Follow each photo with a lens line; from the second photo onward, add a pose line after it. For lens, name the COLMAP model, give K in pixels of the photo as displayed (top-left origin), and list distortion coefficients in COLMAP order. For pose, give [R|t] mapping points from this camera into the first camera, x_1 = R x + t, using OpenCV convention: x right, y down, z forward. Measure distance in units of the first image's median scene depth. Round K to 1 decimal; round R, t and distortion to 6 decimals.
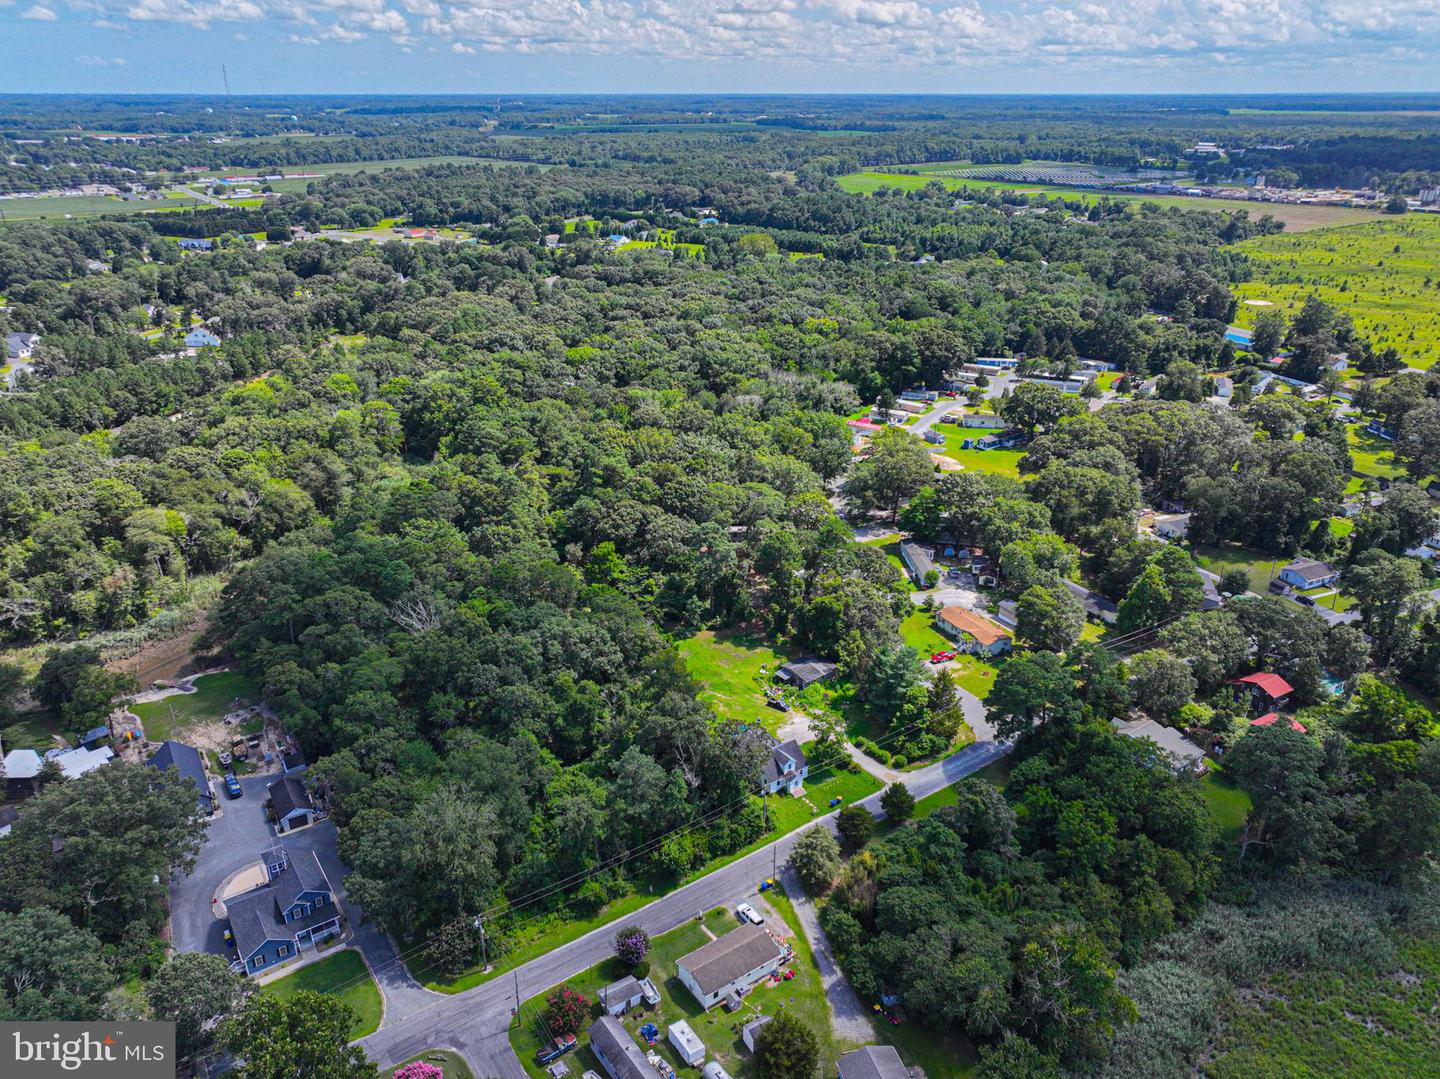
lens RADIAL K [[1030.8, 0, 720.0], [0, 1030.8, 539.5], [0, 0, 1]] dist [0.013031, 0.003812]
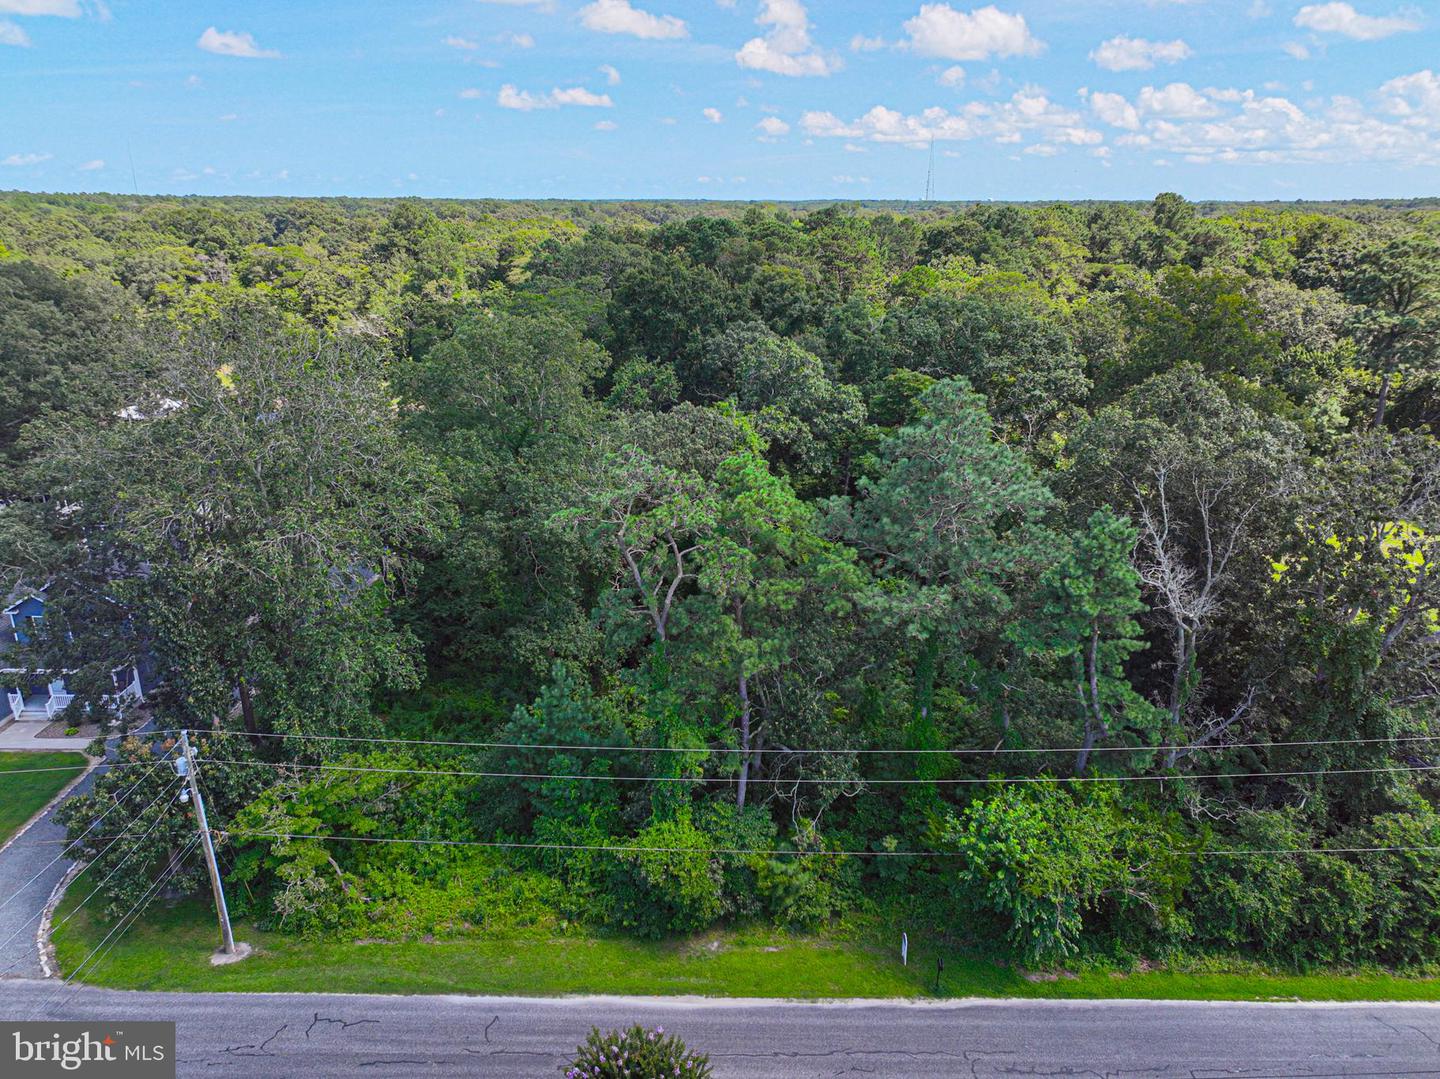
lens RADIAL K [[1013.5, 0, 725.2], [0, 1013.5, 539.0], [0, 0, 1]] dist [-0.006121, 0.026212]
pose [[0.816056, 0.188417, -0.546399, 0.009341], [-0.234511, 0.971997, -0.015068, 0.154183], [0.528259, 0.140433, 0.837389, 0.456687]]
